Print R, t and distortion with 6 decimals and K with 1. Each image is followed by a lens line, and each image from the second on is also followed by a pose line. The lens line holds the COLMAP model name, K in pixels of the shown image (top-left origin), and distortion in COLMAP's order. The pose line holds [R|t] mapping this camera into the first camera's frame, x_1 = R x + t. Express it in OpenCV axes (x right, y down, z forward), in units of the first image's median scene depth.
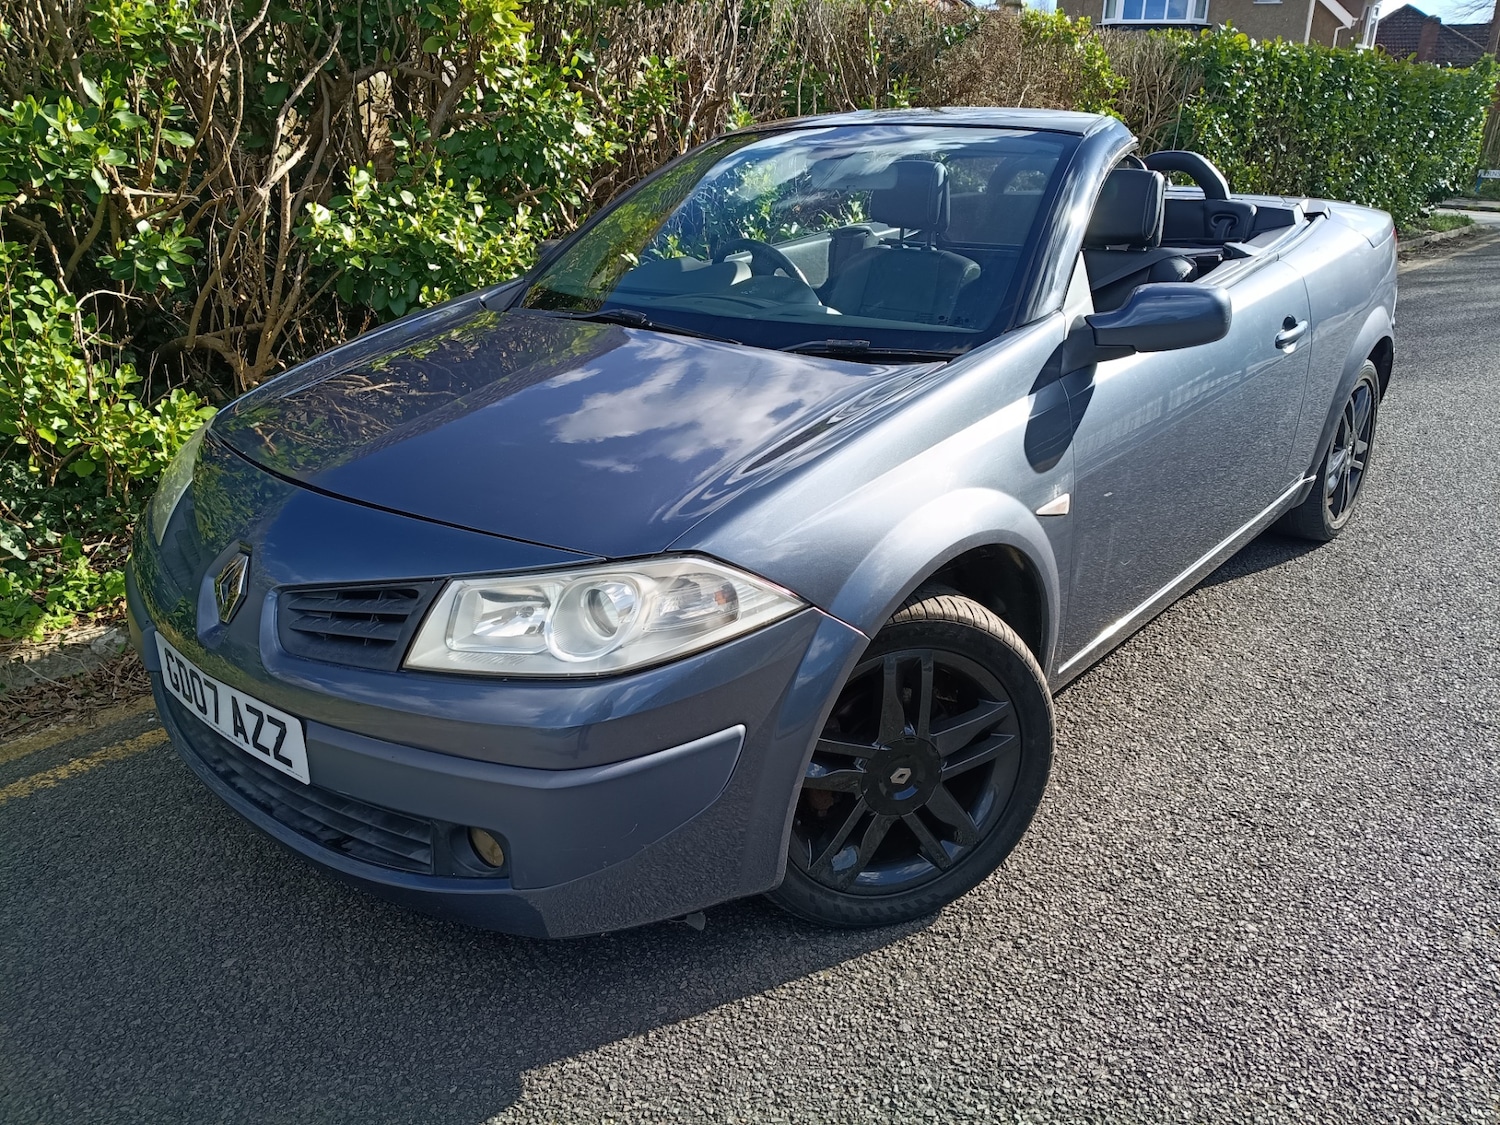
lens RADIAL K [[1176.3, 0, 743.5], [0, 1176.3, 638.1], [0, 0, 1]] dist [-0.007682, -0.004358]
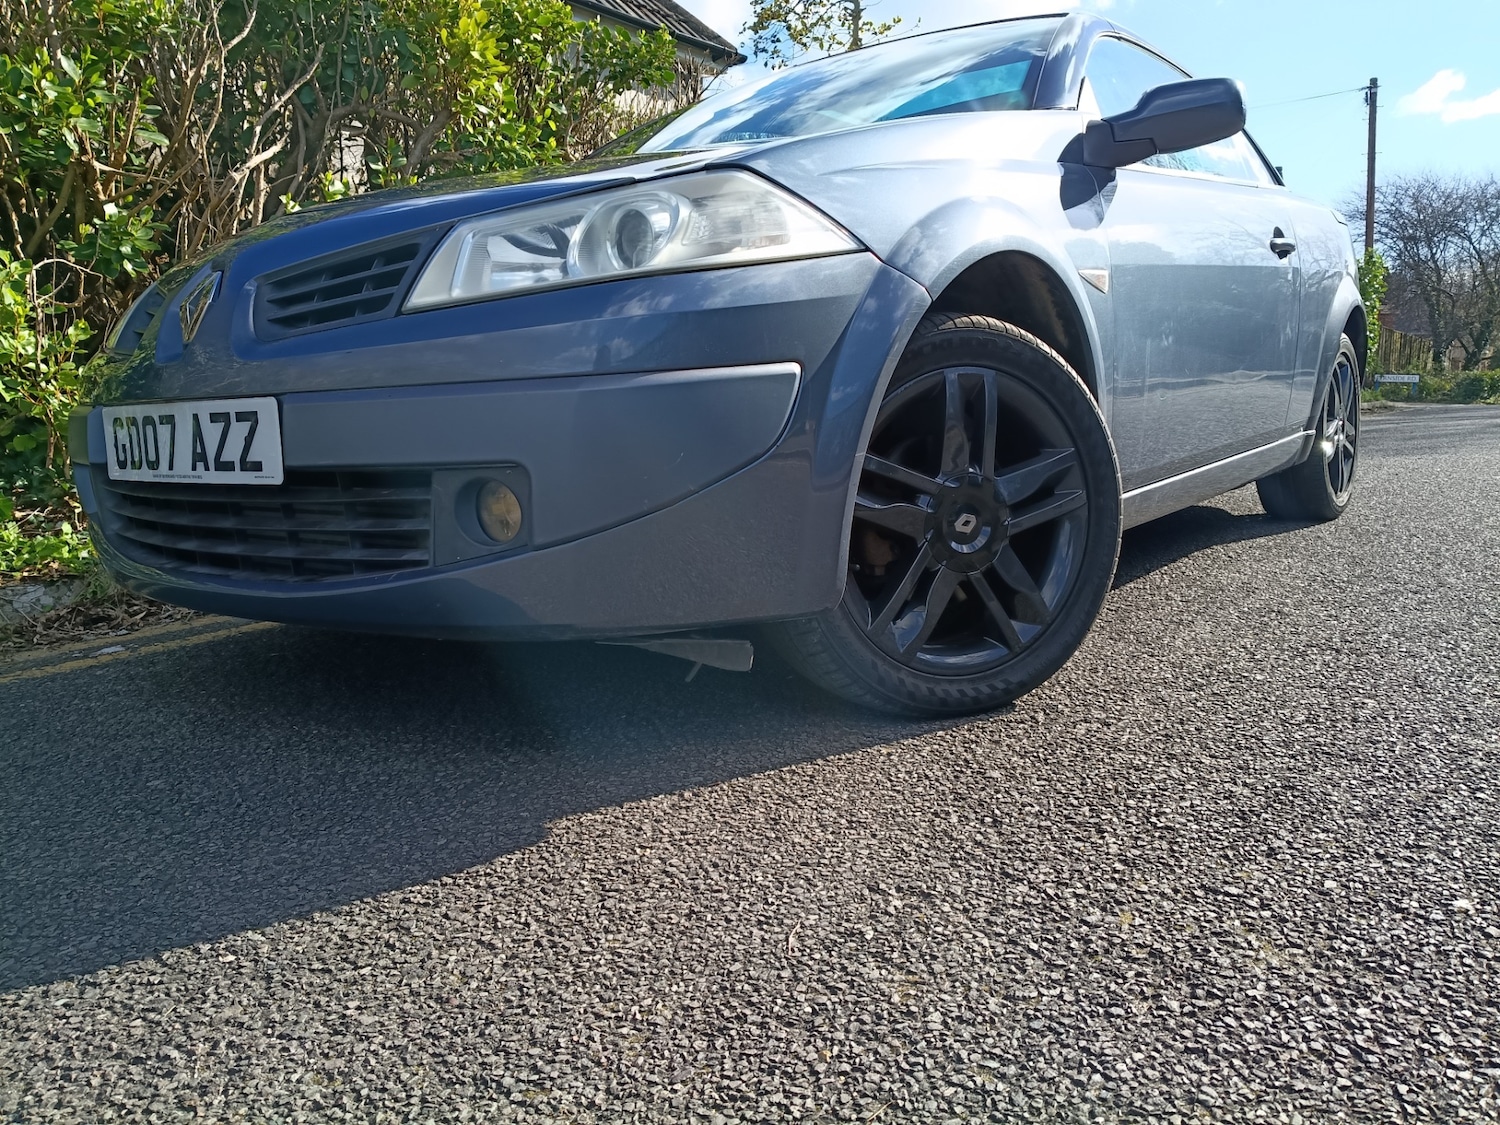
lens RADIAL K [[1193.0, 0, 750.0], [0, 1193.0, 562.5], [0, 0, 1]] dist [-0.001689, -0.000416]
pose [[0.998522, -0.026357, 0.047522, -0.042035], [0.036432, 0.973552, -0.225544, 0.219573], [-0.040321, 0.226942, 0.973073, 0.095945]]
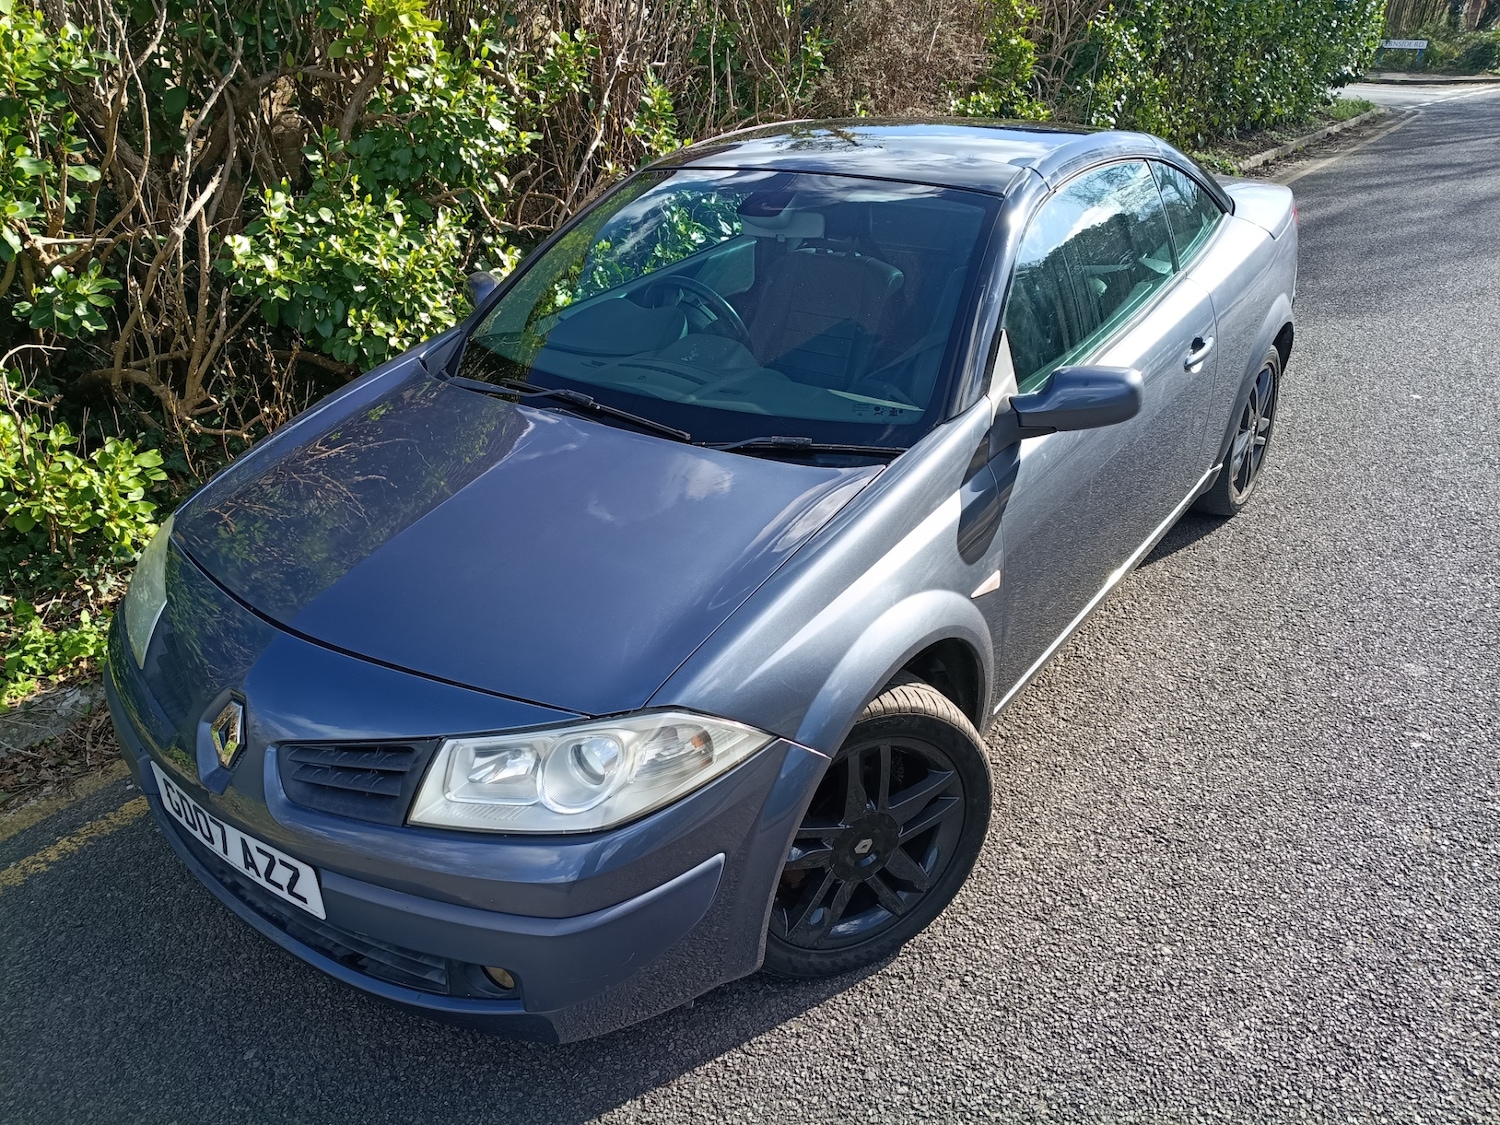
lens RADIAL K [[1148.1, 0, 754.3], [0, 1148.1, 689.6], [0, 0, 1]] dist [-0.000141, -0.009147]
pose [[0.996528, -0.052831, 0.064344, -0.016159], [0.045138, 0.992264, 0.115646, -0.107964], [-0.069956, -0.112340, 0.991204, -0.031451]]
